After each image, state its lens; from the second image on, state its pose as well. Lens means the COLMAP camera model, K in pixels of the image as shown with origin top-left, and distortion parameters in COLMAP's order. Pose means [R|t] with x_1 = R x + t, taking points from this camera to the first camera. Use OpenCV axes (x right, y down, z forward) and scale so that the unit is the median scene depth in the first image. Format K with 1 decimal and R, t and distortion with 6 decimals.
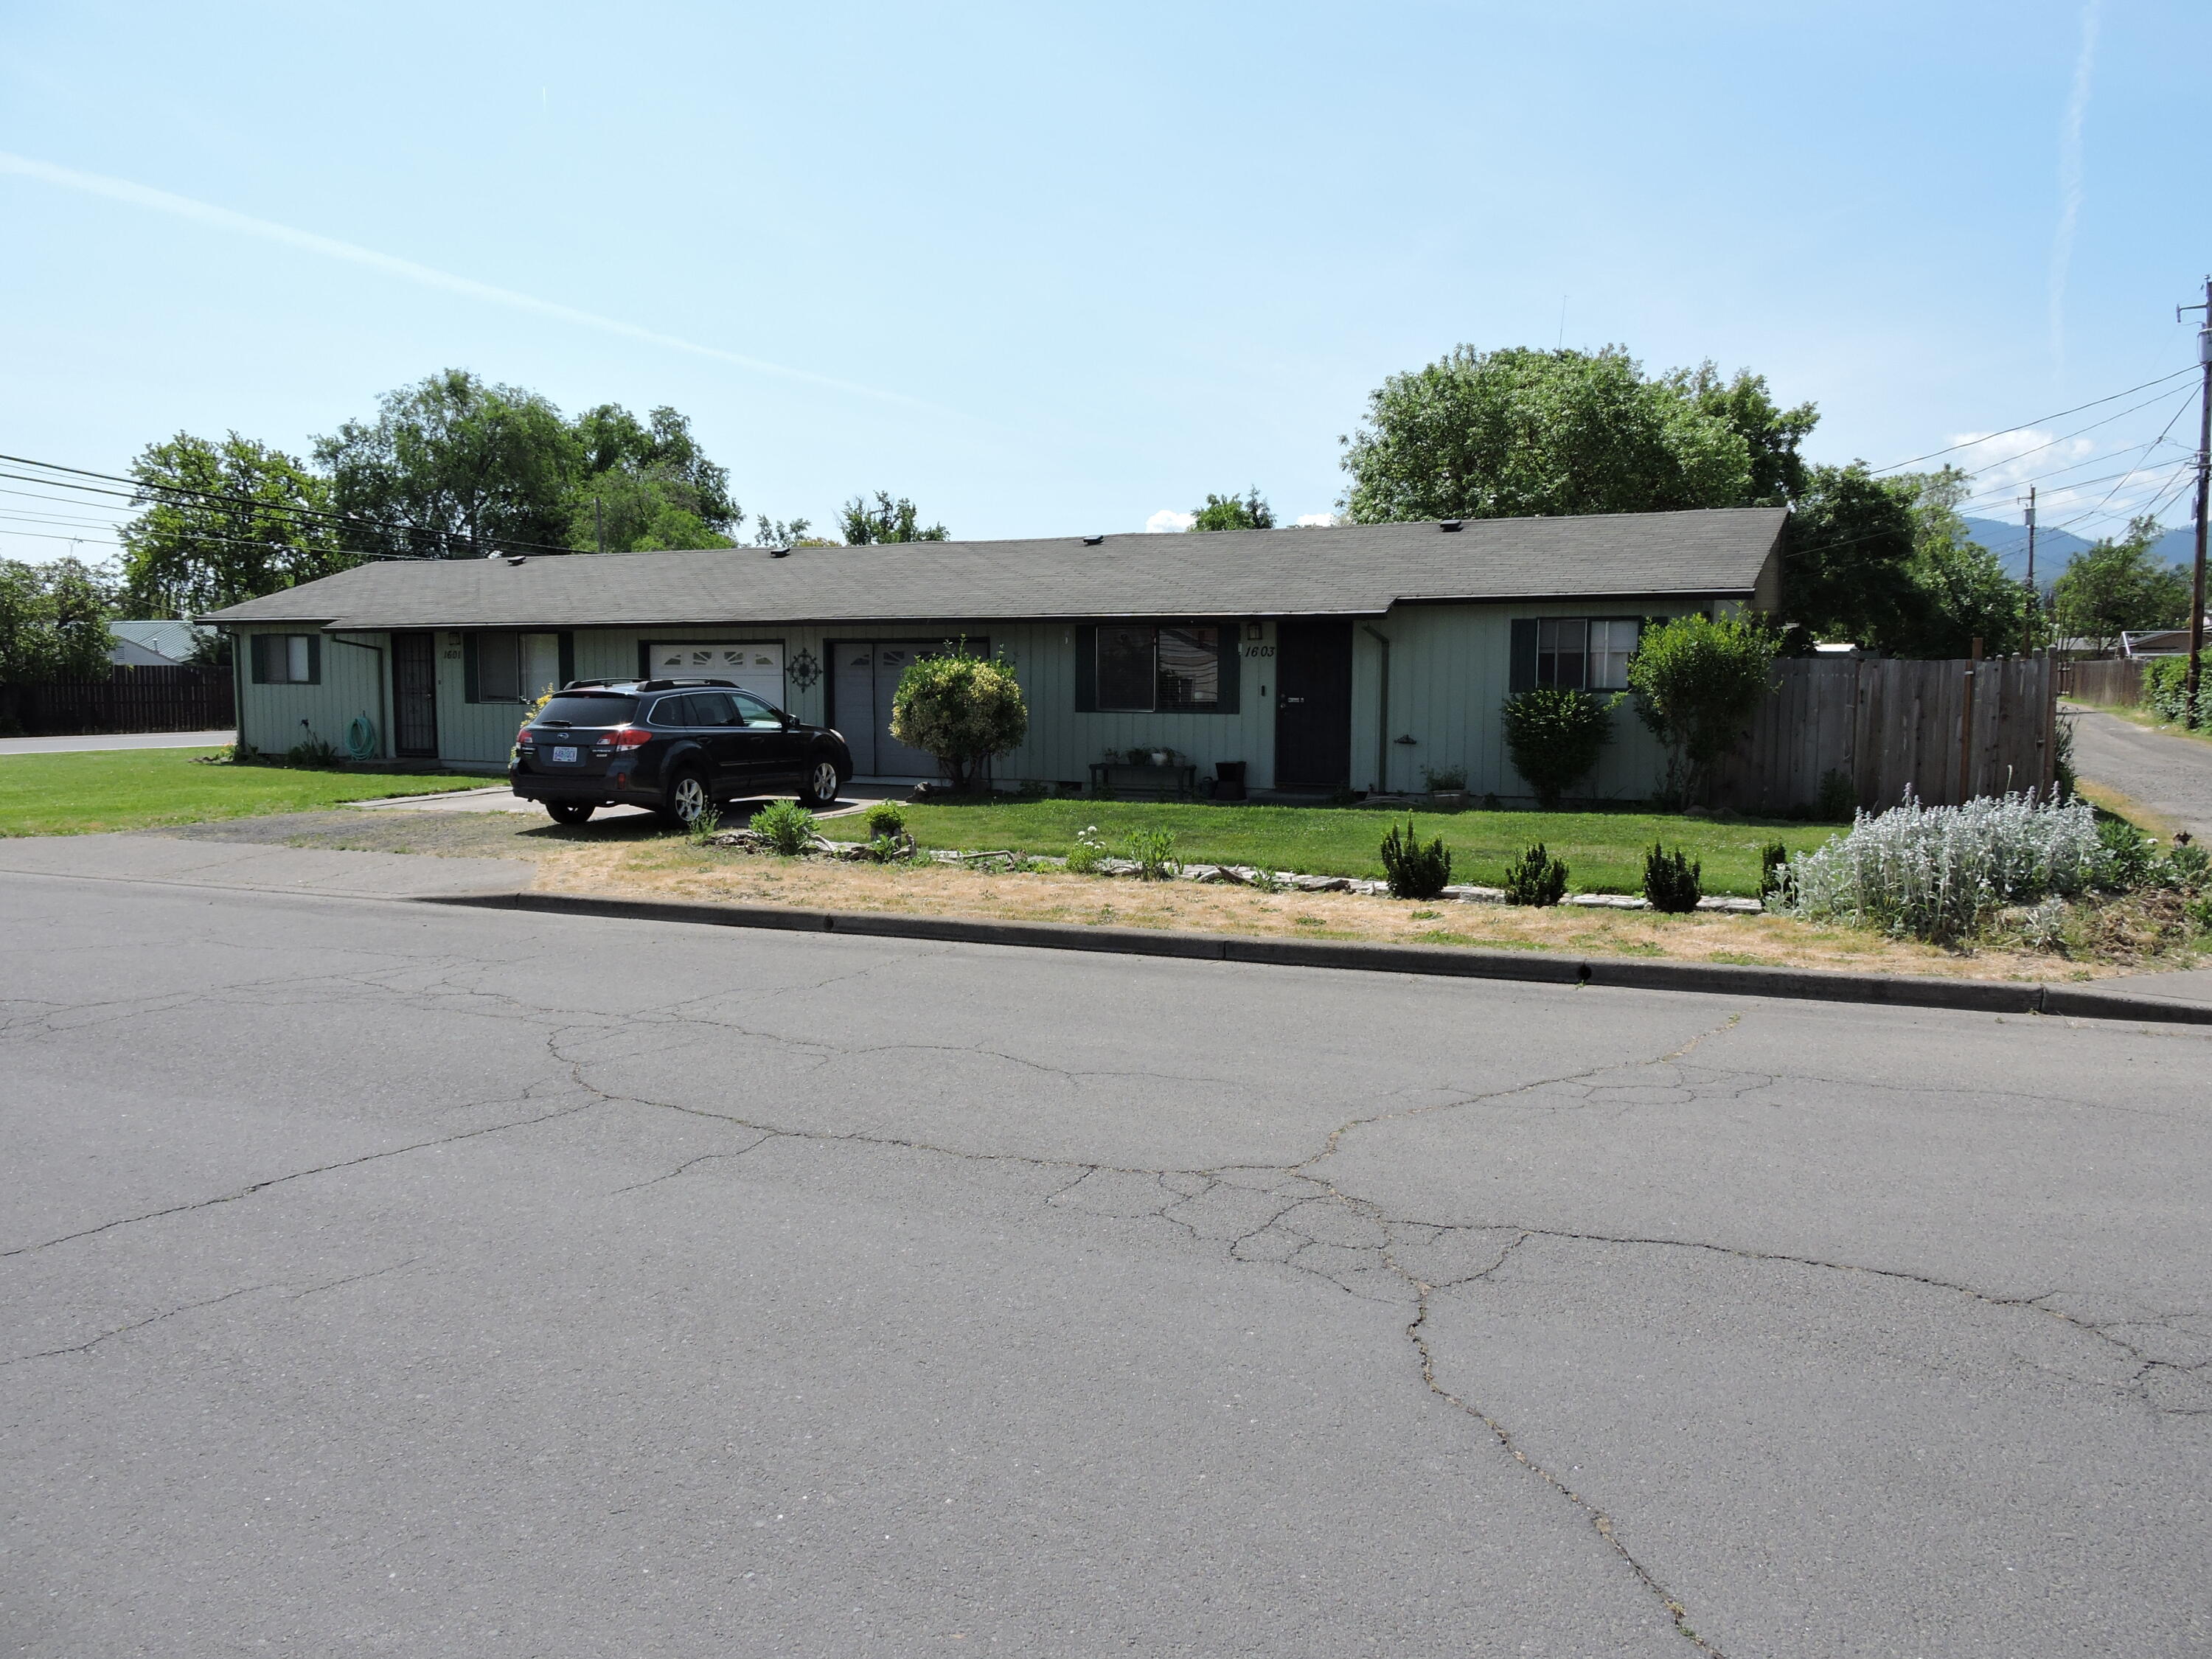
lens RADIAL K [[1584.7, 0, 1111.1], [0, 1584.7, 802.5], [0, 0, 1]] dist [0.007629, 0.001150]
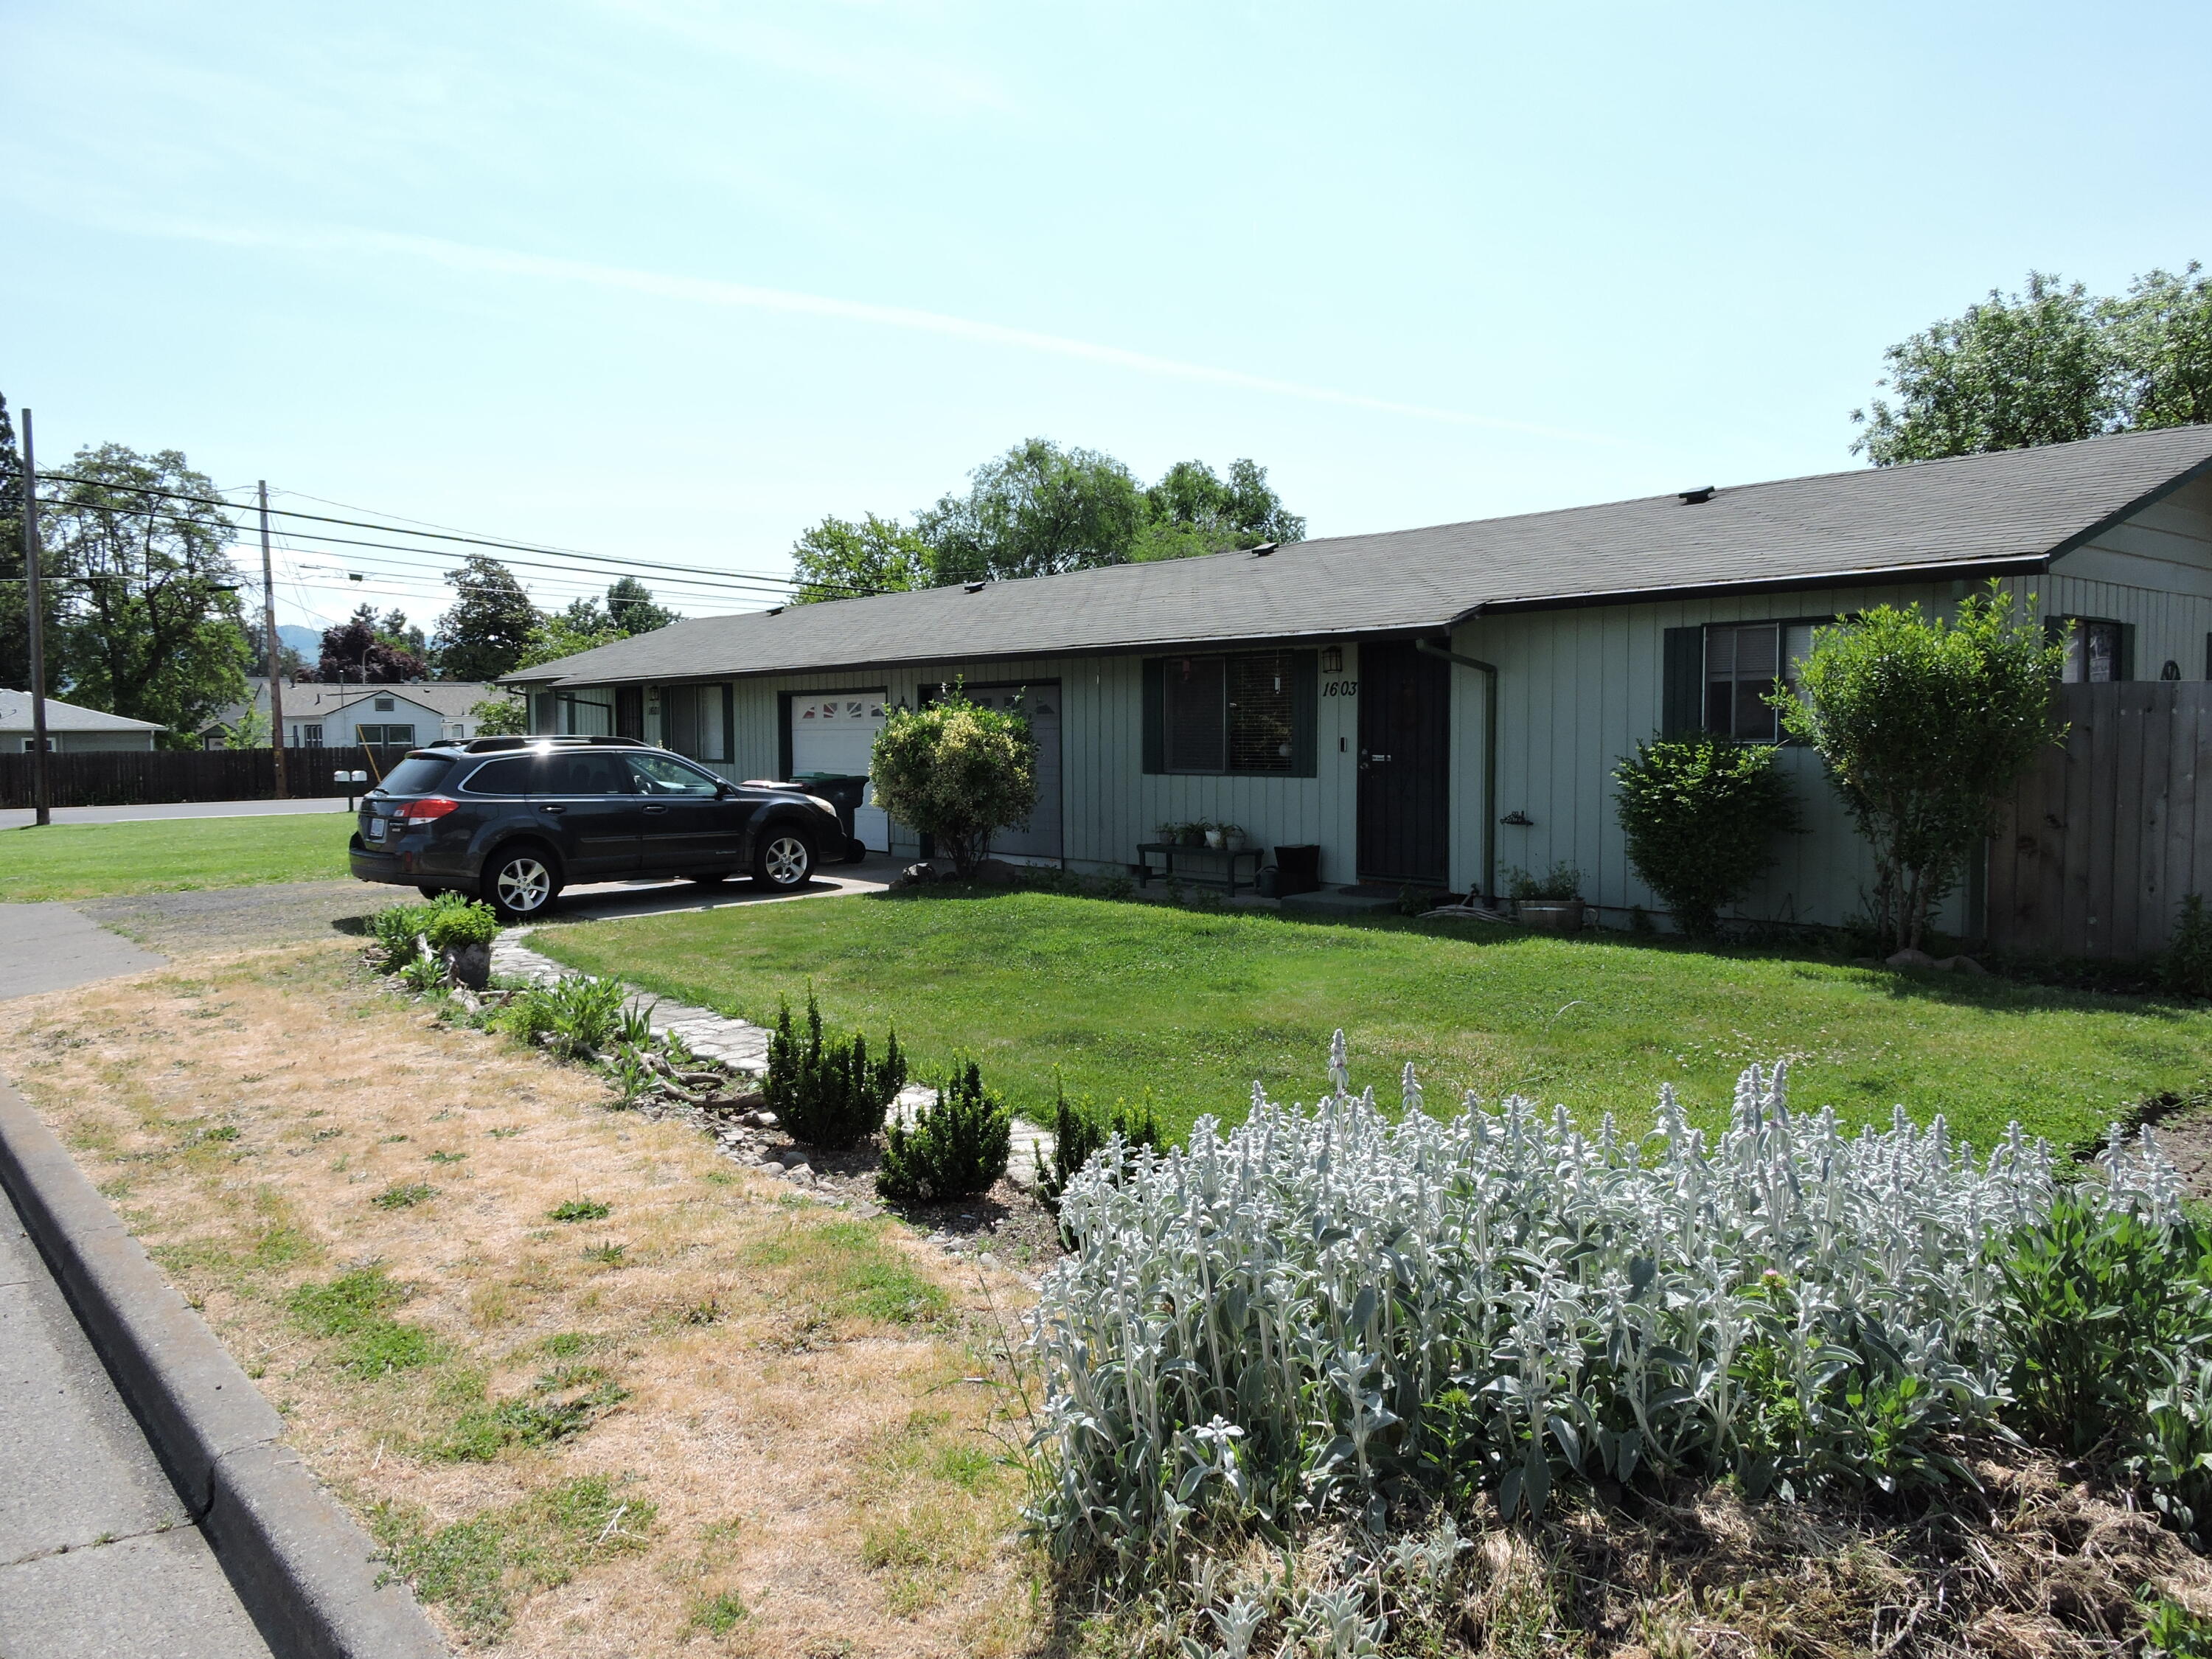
lens RADIAL K [[1573.7, 0, 1106.0], [0, 1573.7, 829.5], [0, 0, 1]] dist [0.001463, 0.000200]
pose [[0.910876, 0.015877, -0.412375, 0.201042], [-0.021518, 0.999728, -0.009038, -0.017073], [0.412119, 0.017106, 0.910969, 0.226086]]
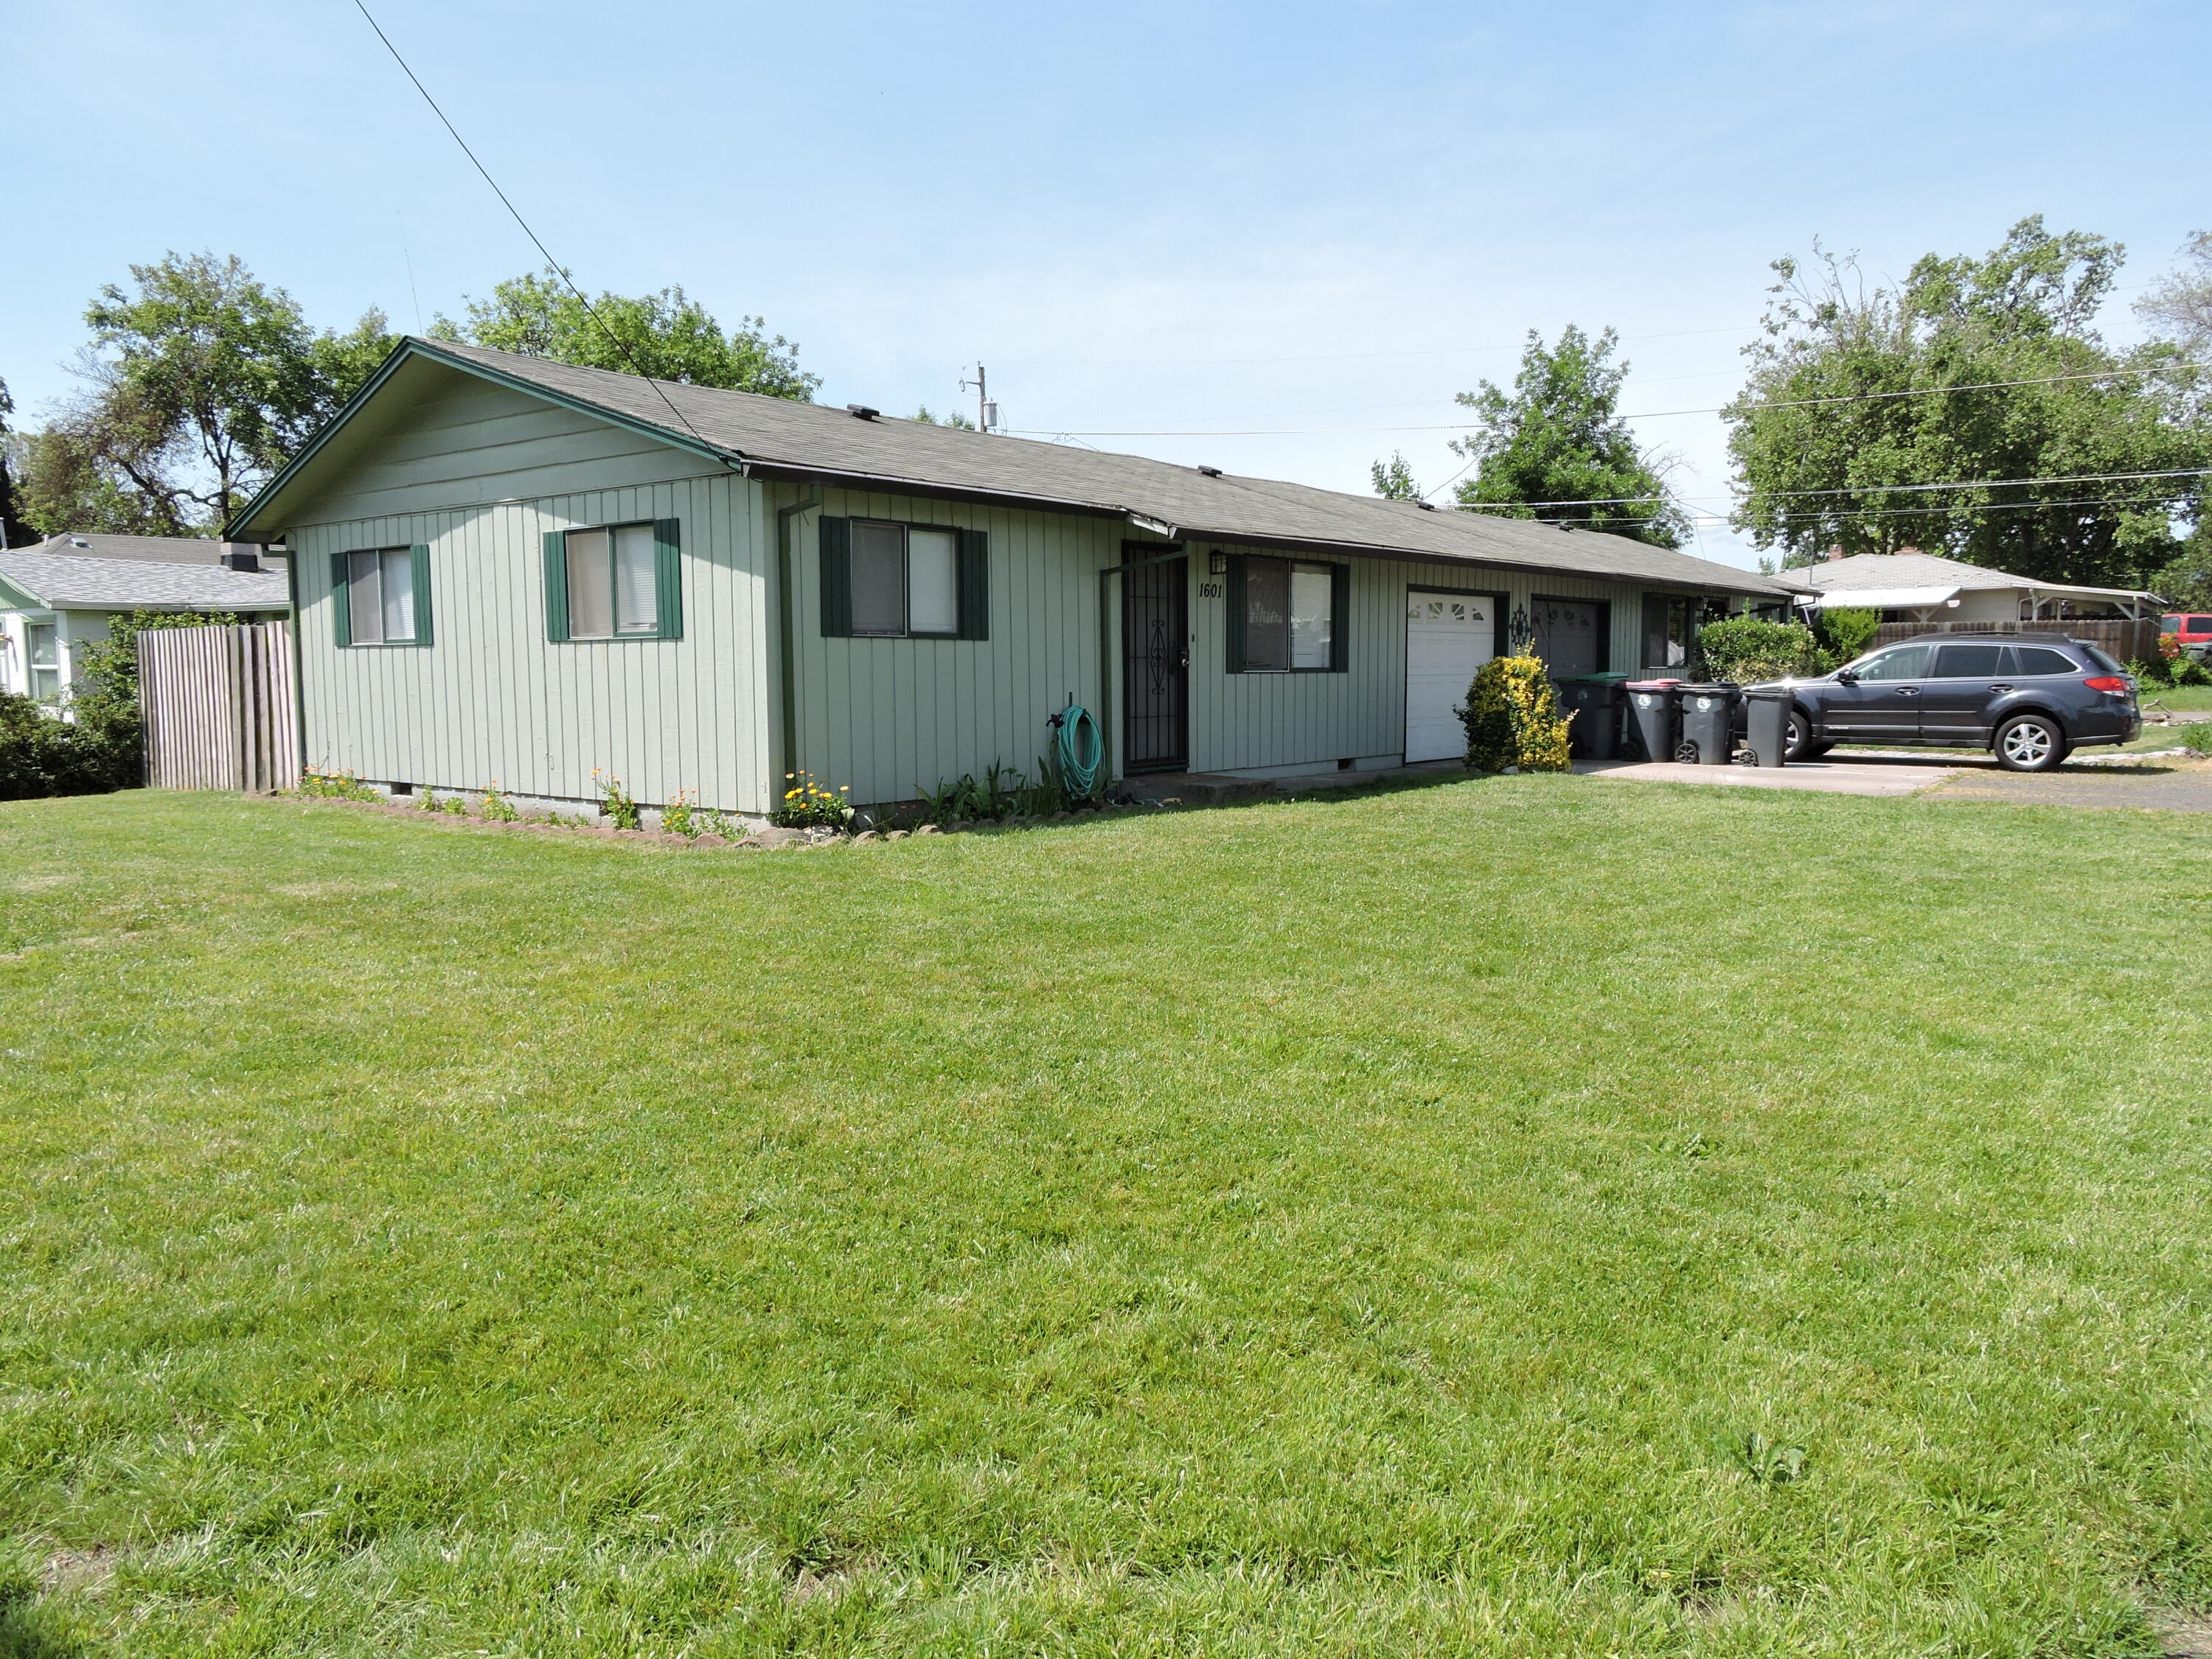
lens RADIAL K [[1573.7, 0, 1106.0], [0, 1573.7, 829.5], [0, 0, 1]] dist [0.001463, 0.000200]
pose [[0.239374, -0.100103, 0.965753, -0.902481], [0.087987, 0.992815, 0.081099, -0.051531], [-0.966933, 0.065561, 0.246461, 0.823565]]
